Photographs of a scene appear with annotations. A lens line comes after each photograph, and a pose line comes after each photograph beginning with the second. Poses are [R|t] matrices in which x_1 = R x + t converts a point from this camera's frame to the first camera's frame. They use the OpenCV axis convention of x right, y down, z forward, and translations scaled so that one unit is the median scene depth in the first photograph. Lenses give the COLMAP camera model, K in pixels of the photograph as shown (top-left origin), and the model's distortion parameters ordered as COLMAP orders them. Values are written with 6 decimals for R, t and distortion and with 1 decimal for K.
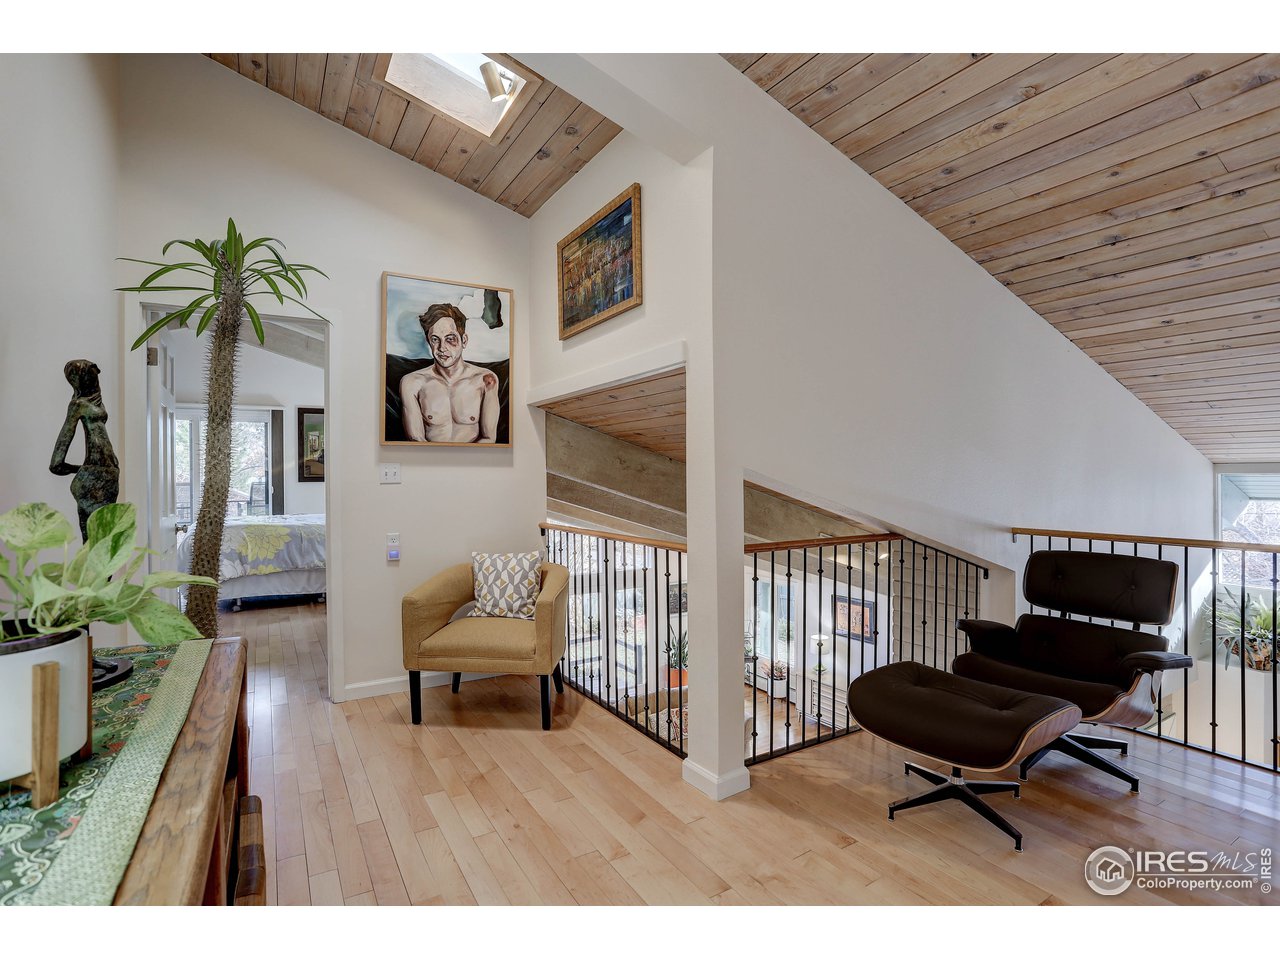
lens RADIAL K [[643.2, 0, 643.9], [0, 643.2, 473.8], [0, 0, 1]] dist [-0.003589, 0.005337]
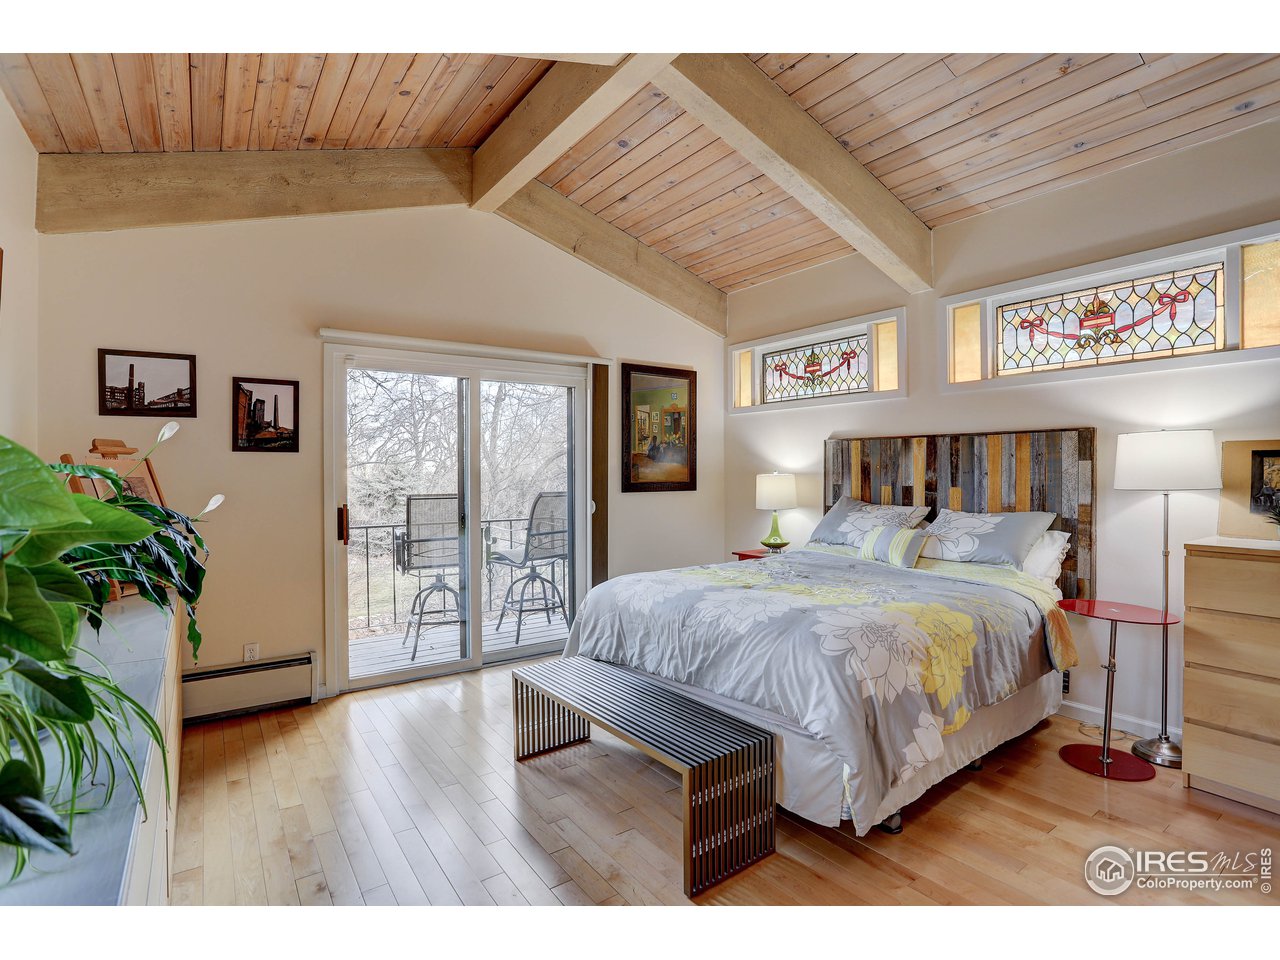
lens RADIAL K [[643.2, 0, 651.0], [0, 643.2, 479.1], [0, 0, 1]] dist [-0.003589, 0.005337]
pose [[0.995890, -0.002086, 0.090550, -0.564559], [0.001986, 0.999997, 0.001191, 0.000549], [-0.090552, -0.001007, 0.995891, 0.424146]]
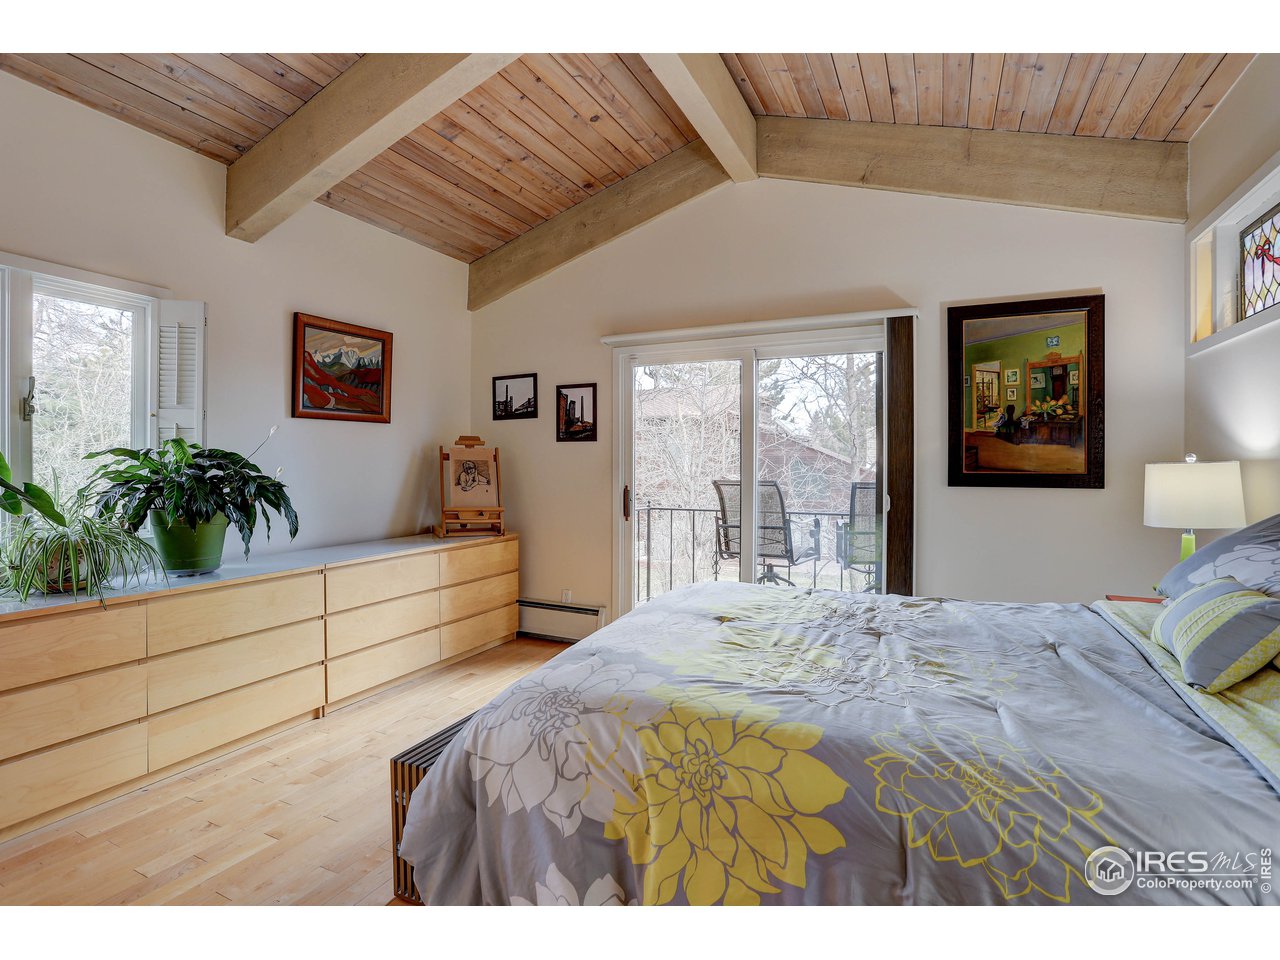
lens RADIAL K [[643.2, 0, 611.1], [0, 643.2, 460.7], [0, 0, 1]] dist [-0.003589, 0.005337]
pose [[0.565239, 0.001961, -0.824925, -0.318482], [-0.013572, 0.999884, -0.006922, 0.001990], [0.824816, 0.015108, 0.565200, 0.586593]]
